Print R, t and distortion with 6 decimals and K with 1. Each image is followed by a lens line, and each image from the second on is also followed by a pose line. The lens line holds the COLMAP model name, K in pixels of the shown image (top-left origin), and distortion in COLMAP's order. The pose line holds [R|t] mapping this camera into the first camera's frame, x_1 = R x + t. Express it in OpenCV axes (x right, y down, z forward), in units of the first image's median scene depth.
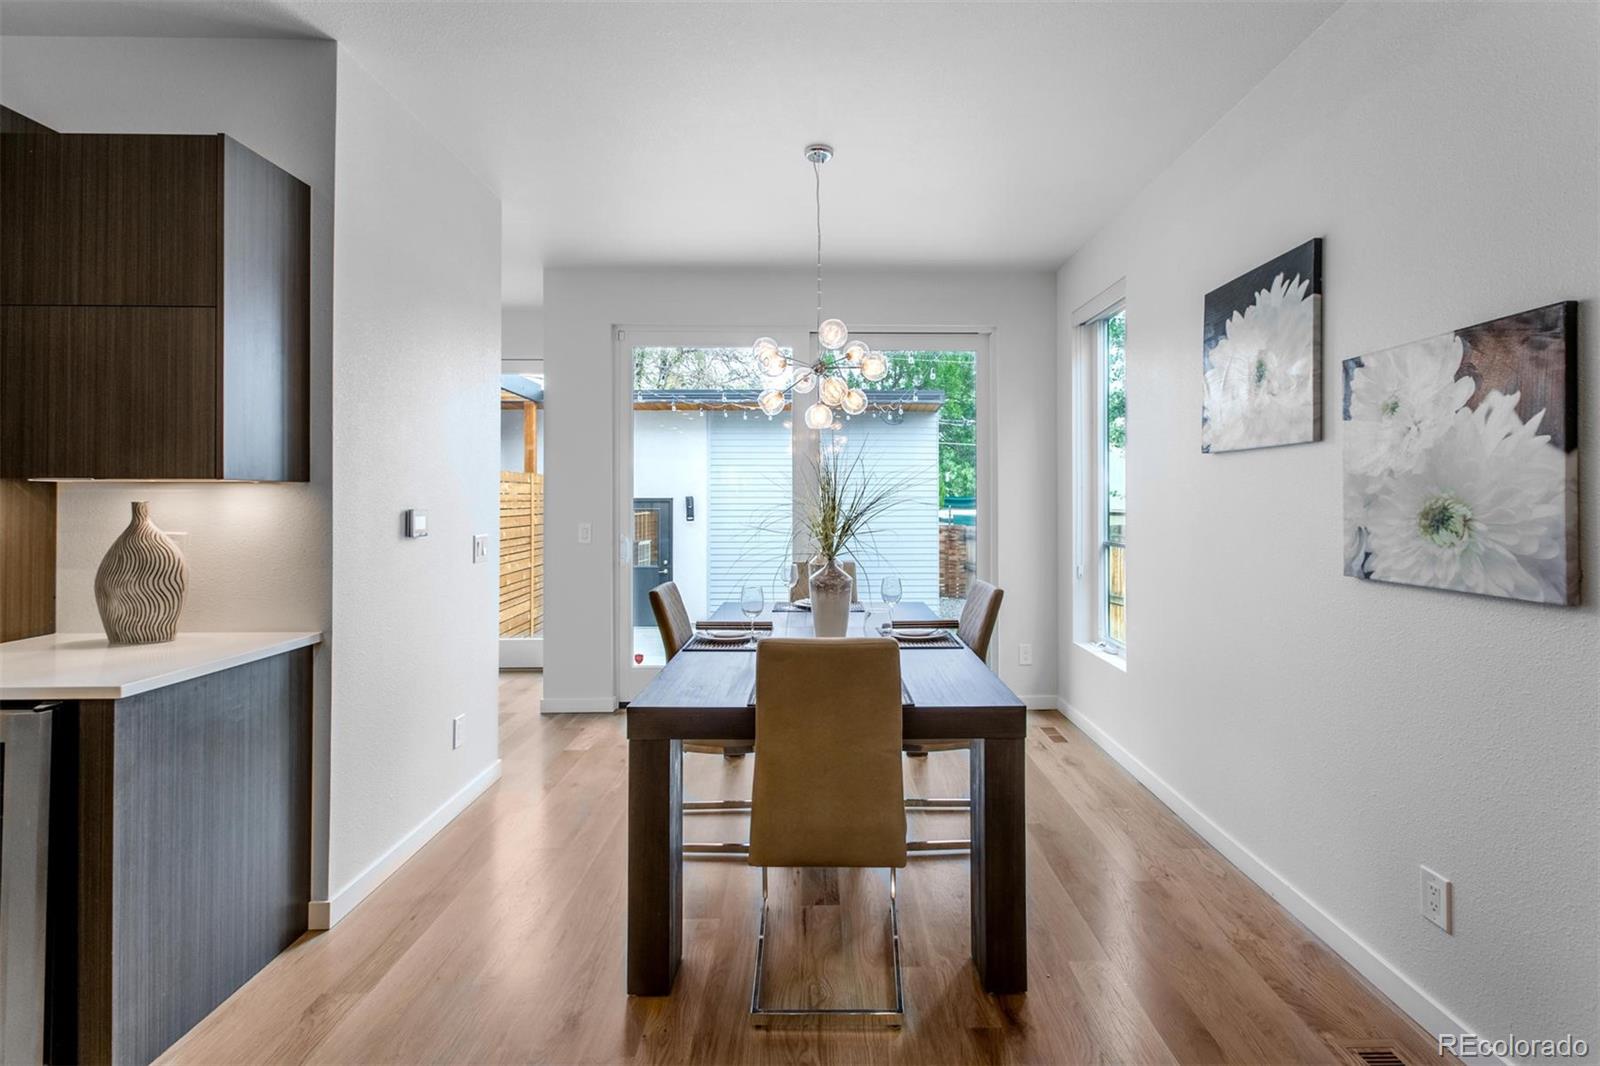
lens RADIAL K [[728.2, 0, 827.4], [0, 728.2, 495.0], [0, 0, 1]] dist [0.005888, 0.000547]
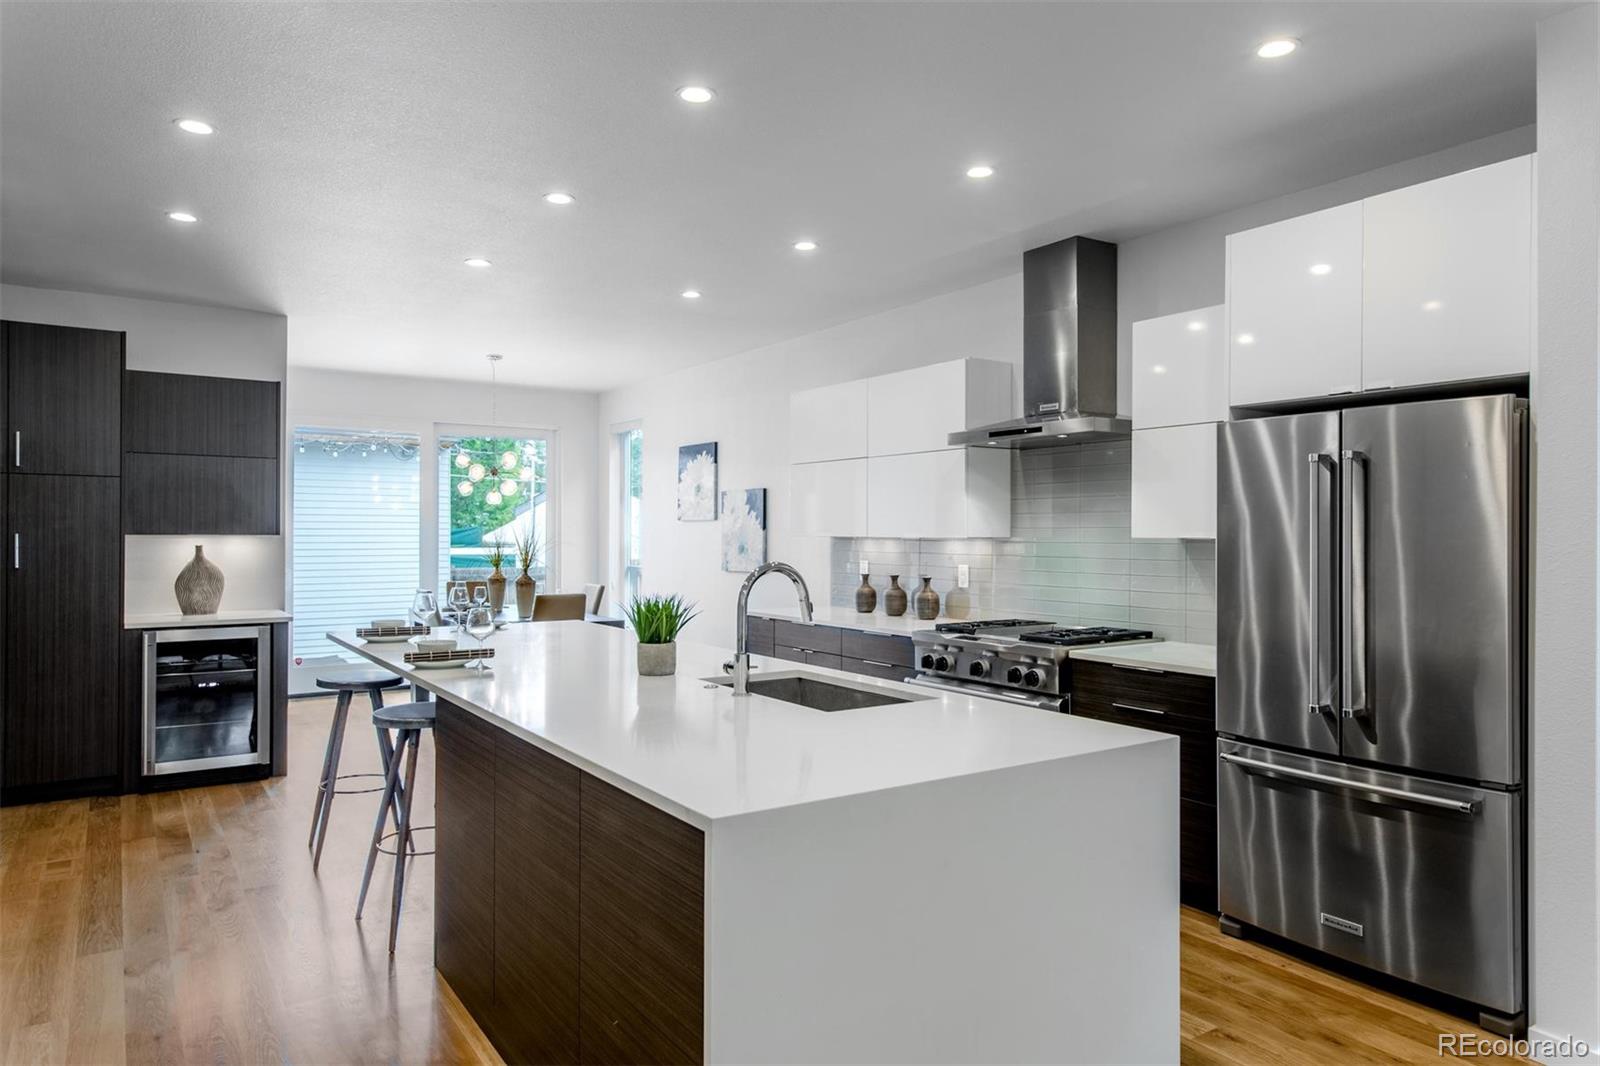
lens RADIAL K [[1001.4, 0, 810.3], [0, 1001.4, 534.3], [0, 0, 1]] dist [0.018728, 0.000336]
pose [[0.838030, 0.001559, 0.545622, -1.096964], [-0.005606, 0.999968, 0.005752, -0.049717], [-0.545595, -0.007880, 0.838012, -2.403646]]
